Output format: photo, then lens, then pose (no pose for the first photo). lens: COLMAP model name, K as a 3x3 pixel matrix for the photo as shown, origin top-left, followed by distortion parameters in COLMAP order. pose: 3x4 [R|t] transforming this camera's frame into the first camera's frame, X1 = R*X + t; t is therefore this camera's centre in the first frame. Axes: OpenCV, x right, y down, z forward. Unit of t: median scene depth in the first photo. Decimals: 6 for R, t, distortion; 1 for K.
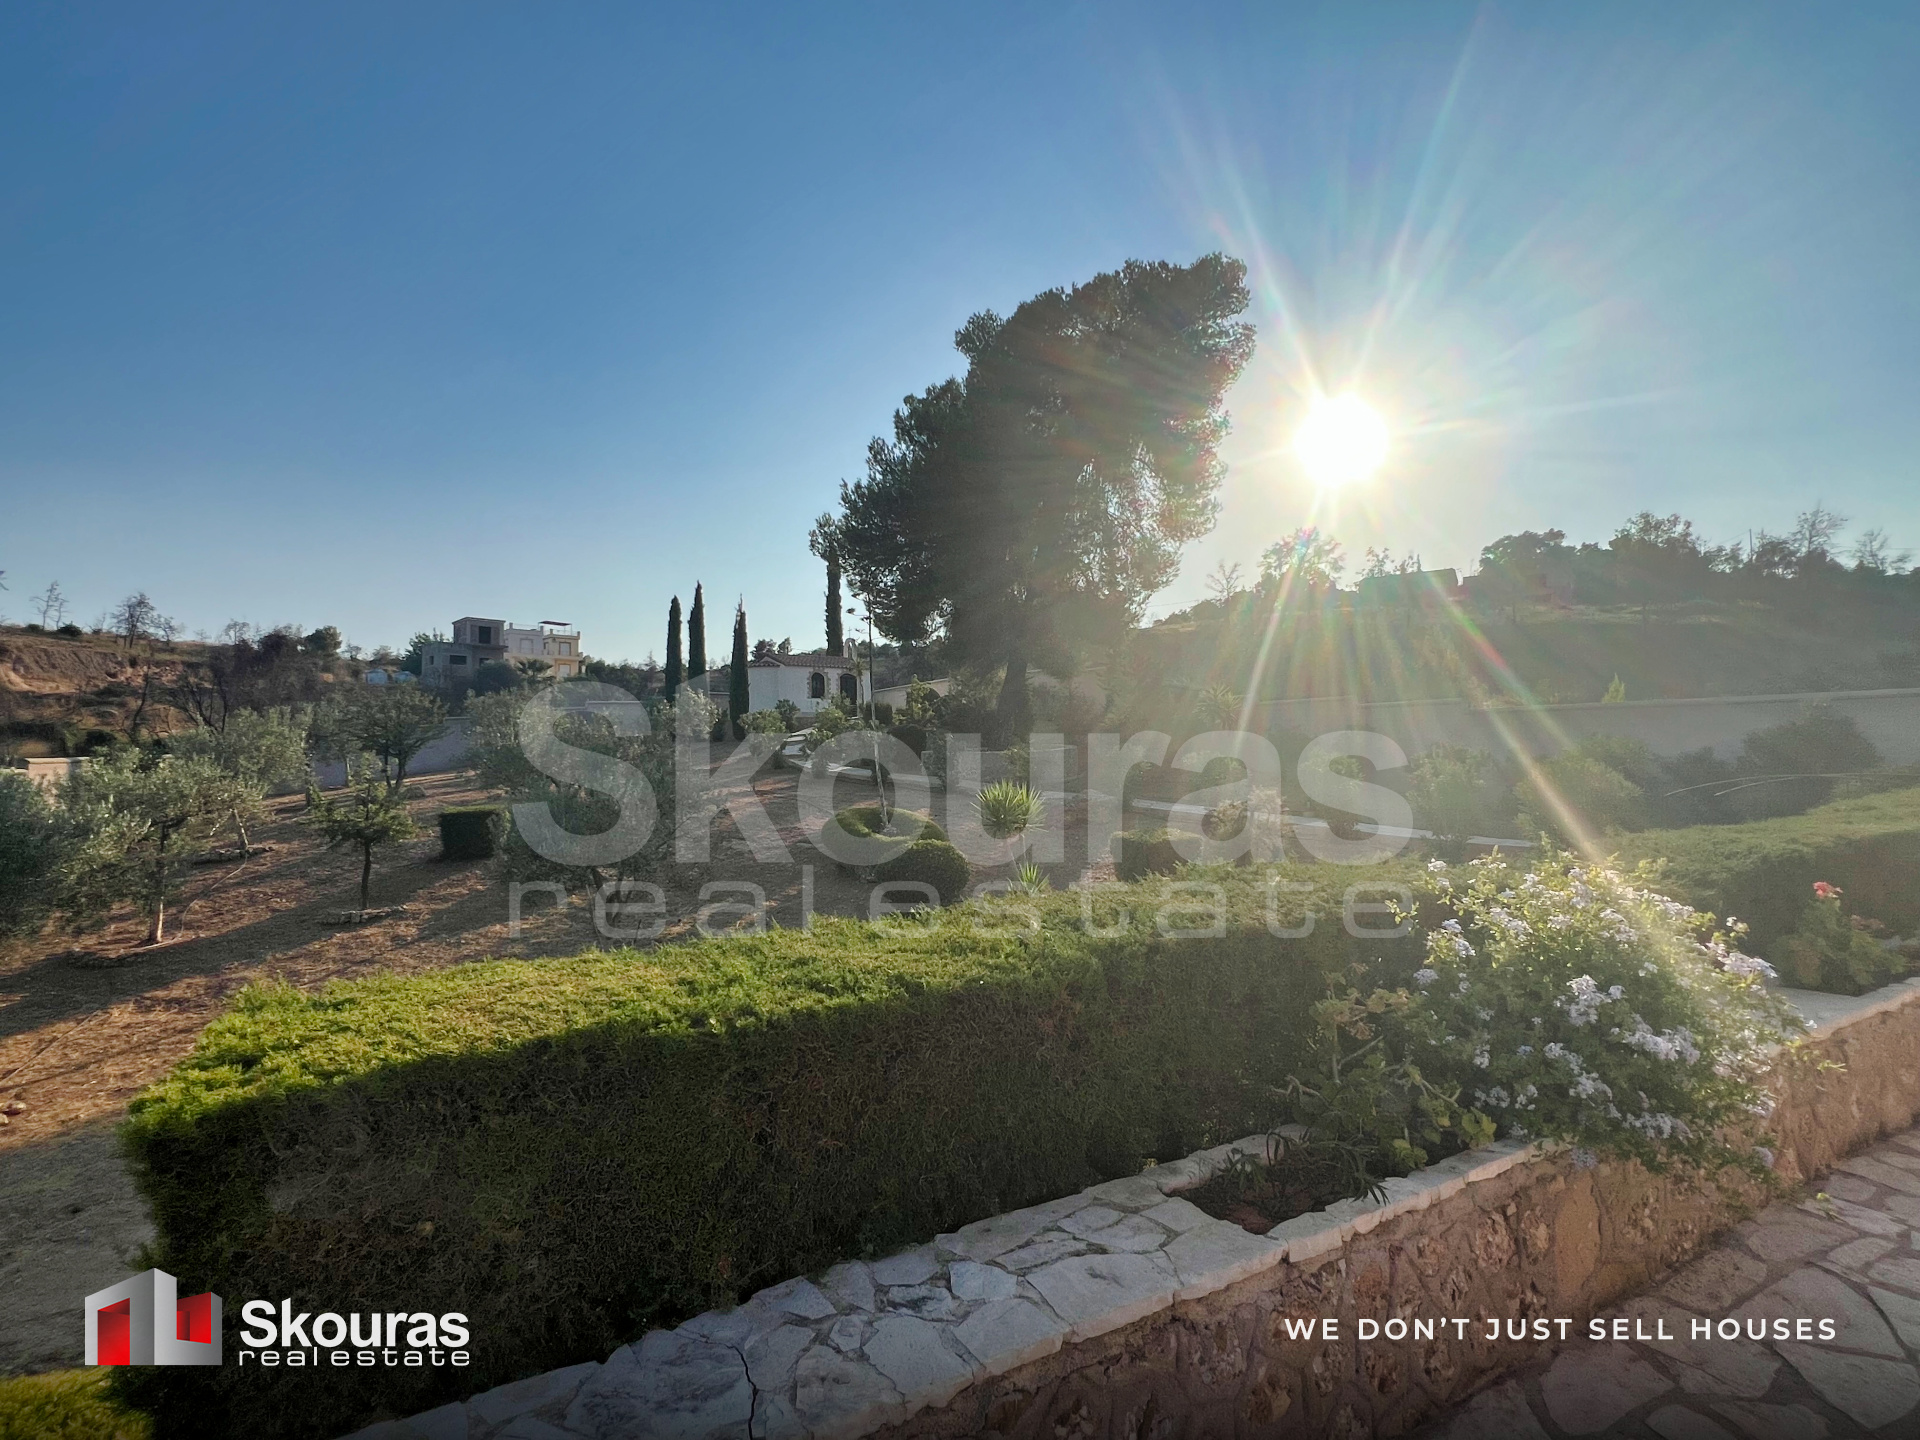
lens RADIAL K [[954.6, 0, 954.2], [0, 954.6, 718.4], [0, 0, 1]] dist [-0.003821, 0.001578]
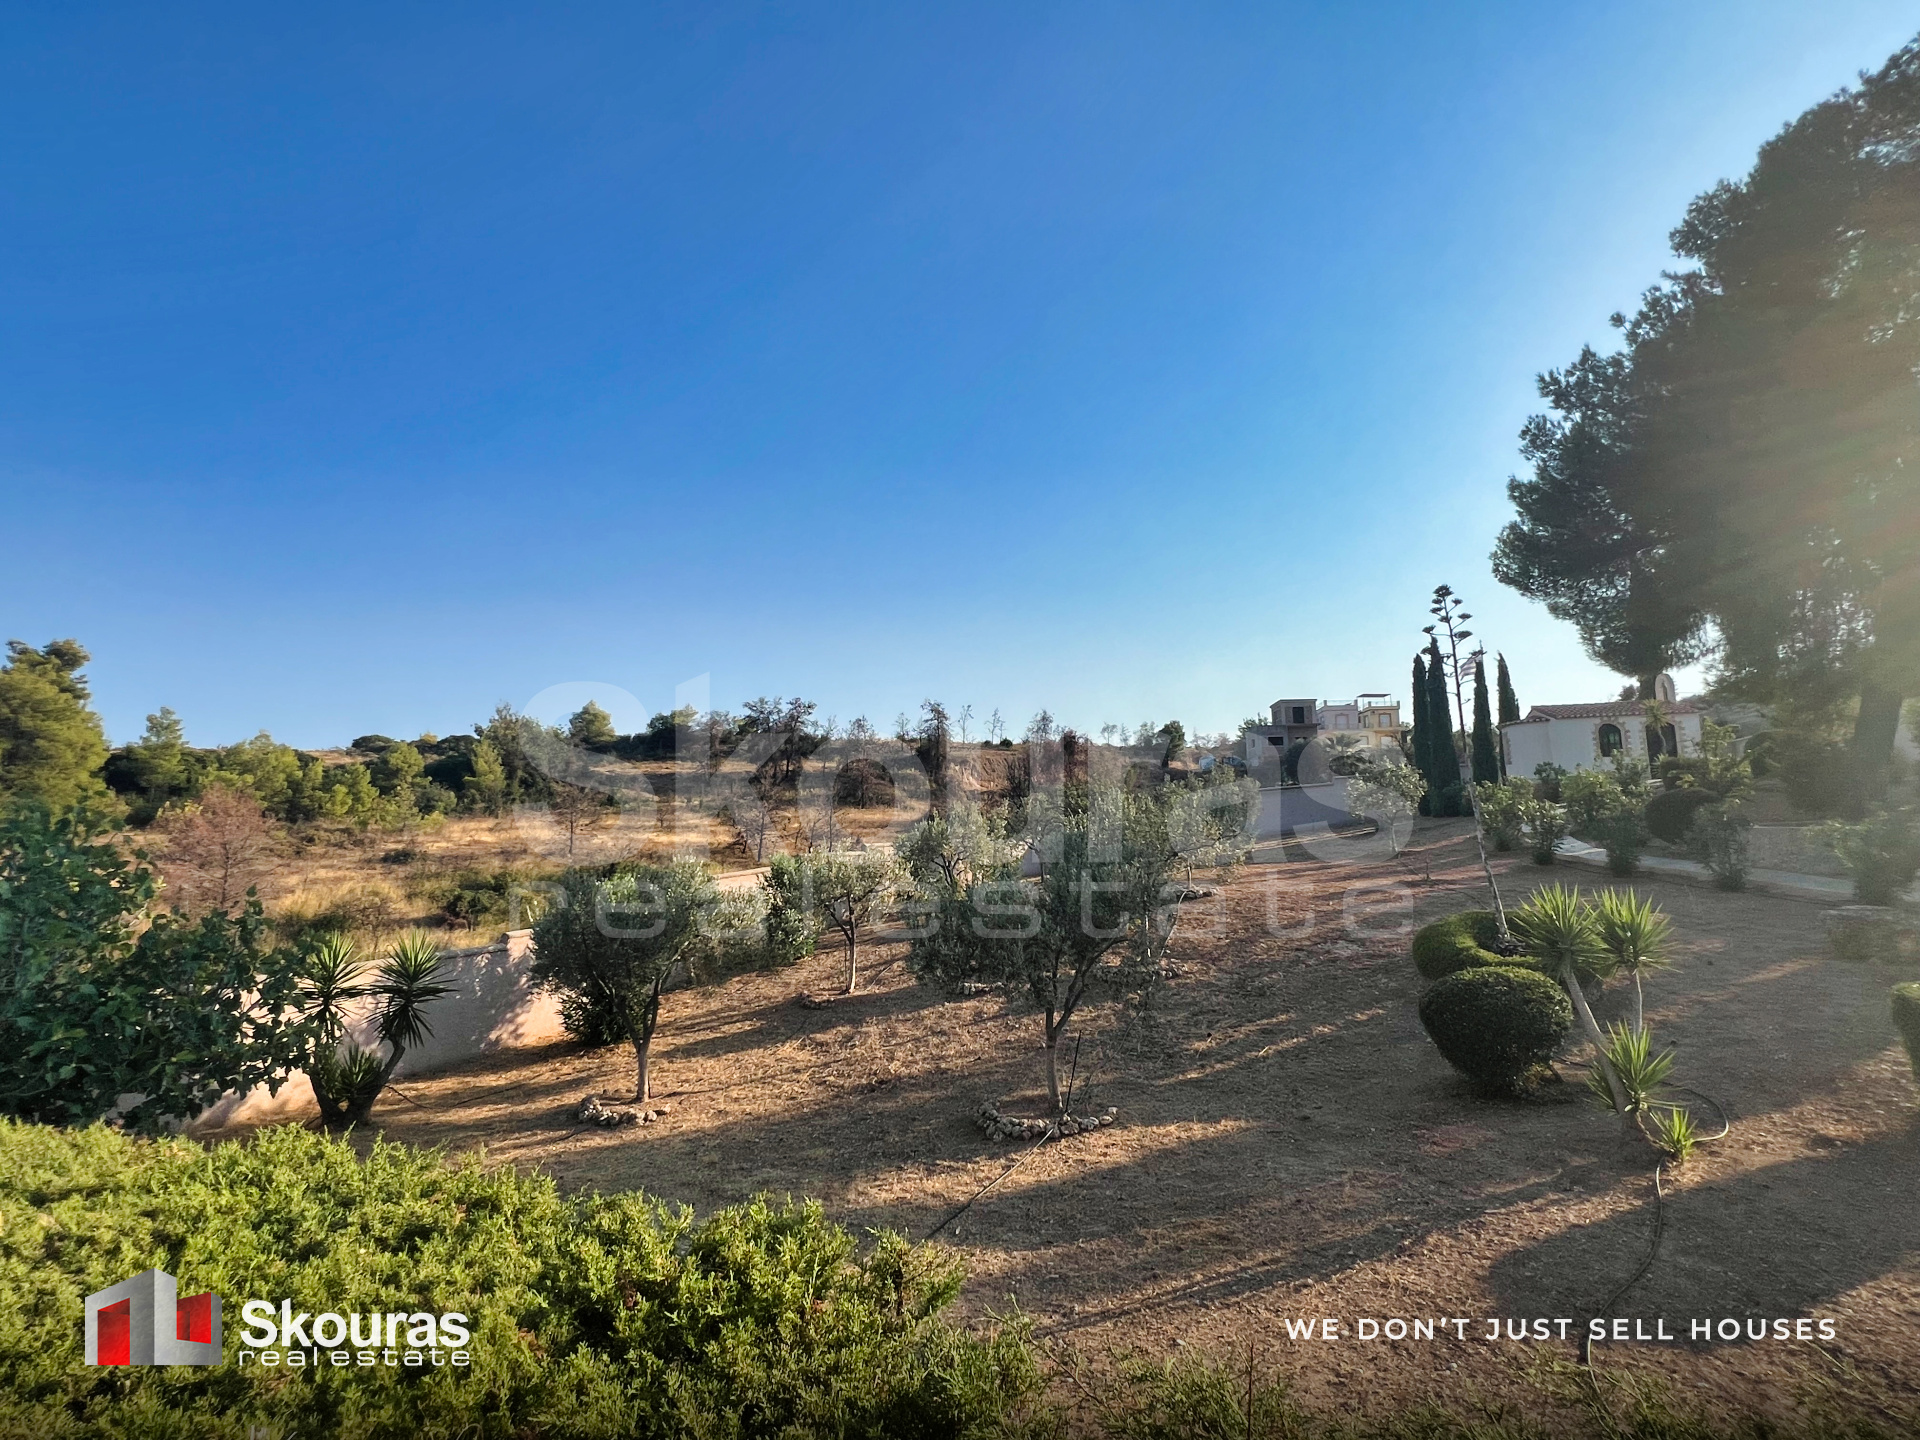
lens RADIAL K [[954.6, 0, 955.1], [0, 954.6, 717.3], [0, 0, 1]] dist [-0.003821, 0.001578]
pose [[0.664947, -0.100459, -0.740104, 0.141707], [0.042347, 0.994390, -0.096929, -0.000833], [0.745689, 0.033111, 0.665471, 0.147923]]
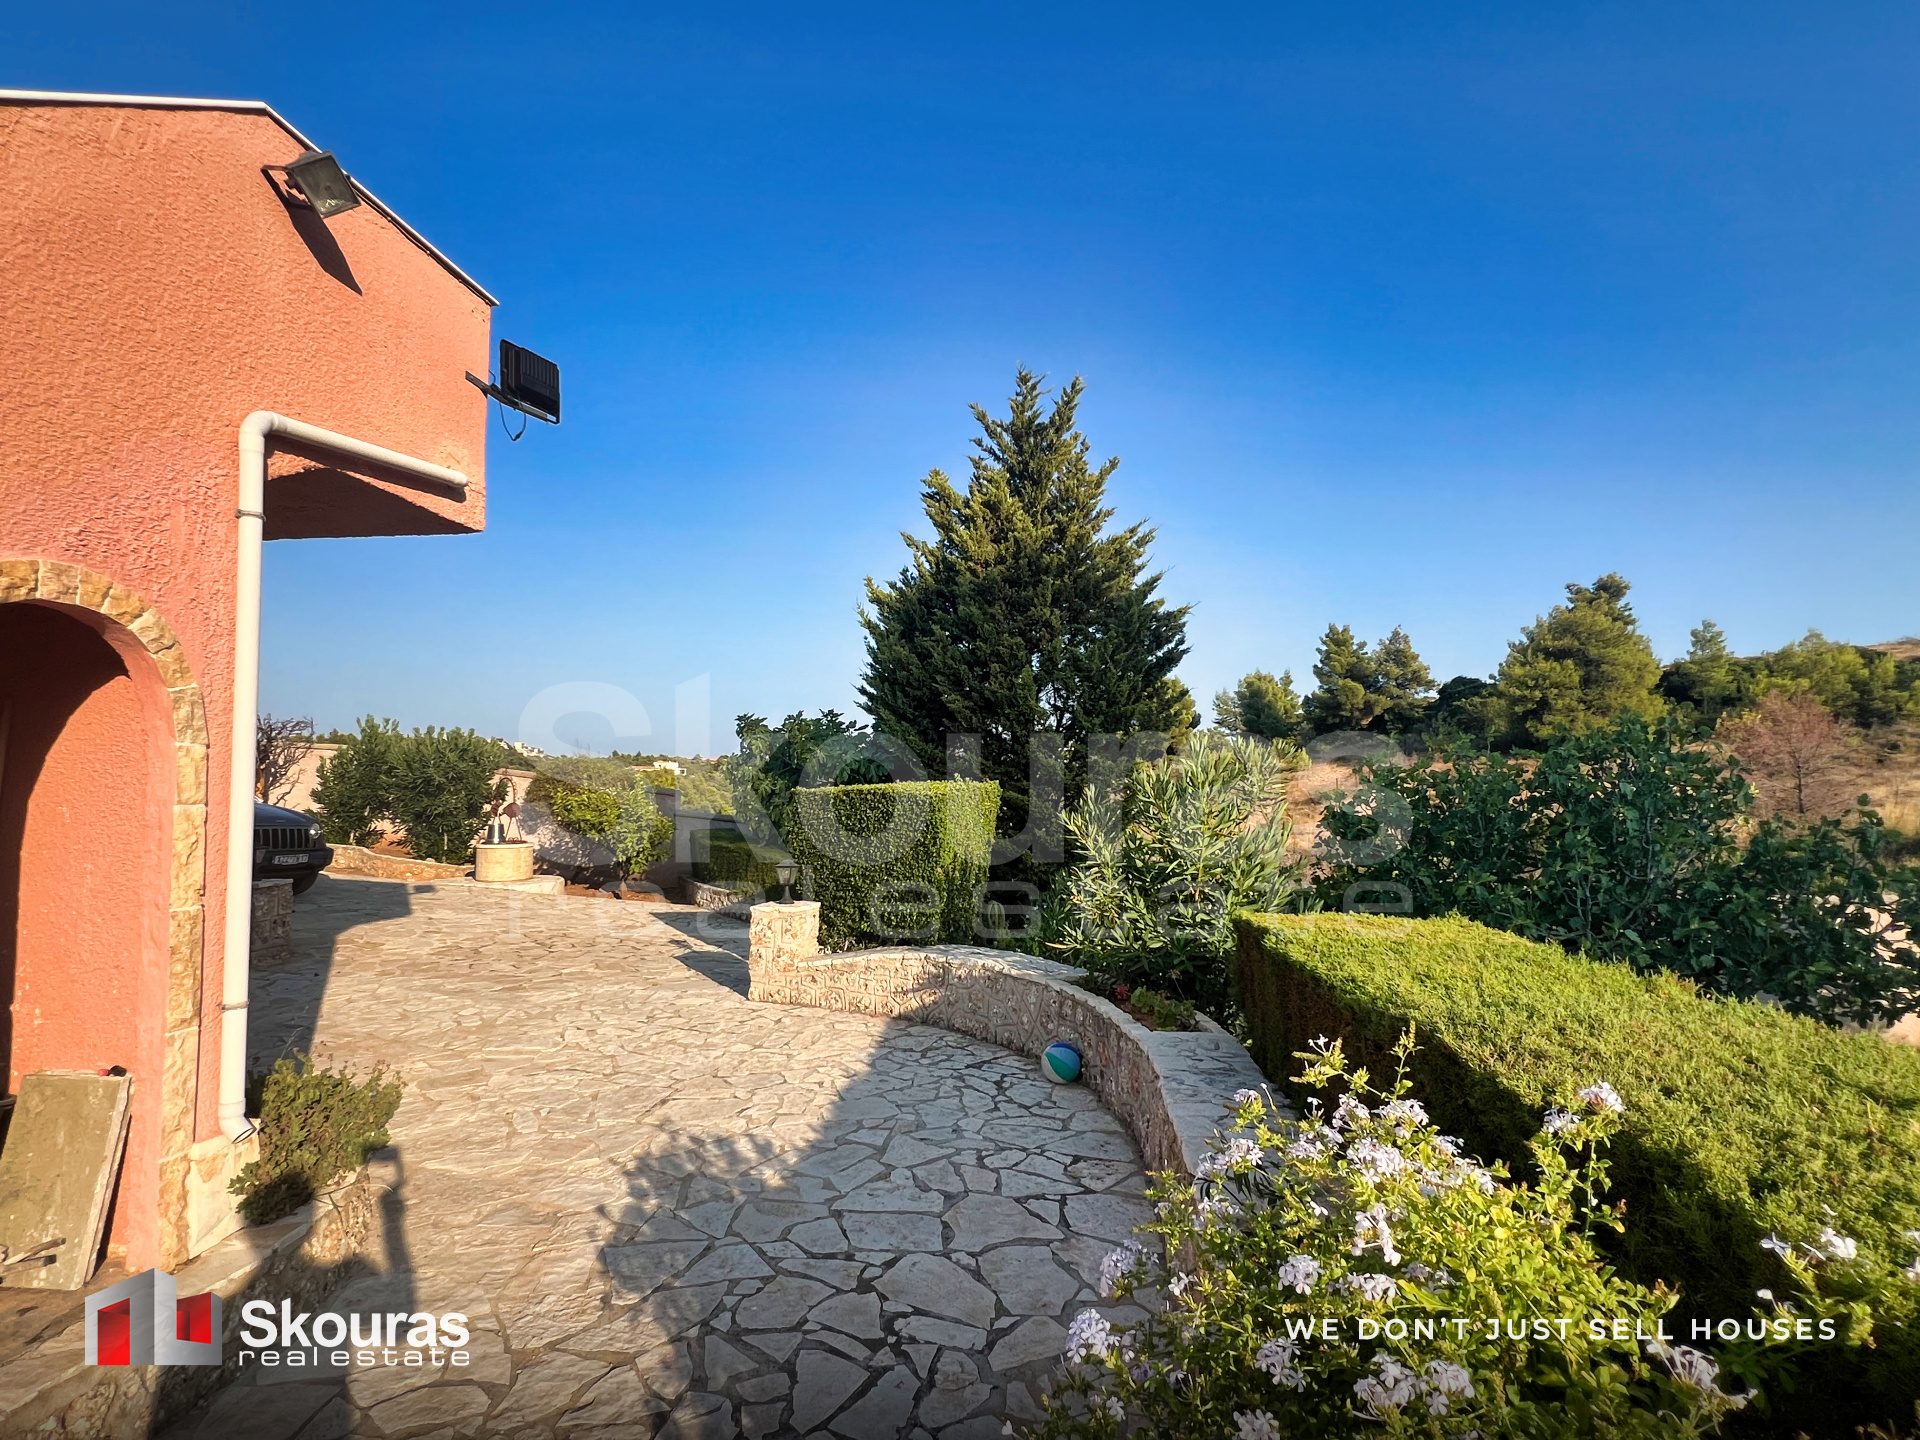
lens RADIAL K [[954.6, 0, 950.9], [0, 954.6, 723.1], [0, 0, 1]] dist [-0.003821, 0.001578]
pose [[-0.597284, -0.029109, -0.801502, 0.133222], [0.058620, 0.995084, -0.079823, 0.000239], [0.799885, -0.094661, -0.592641, 0.132324]]
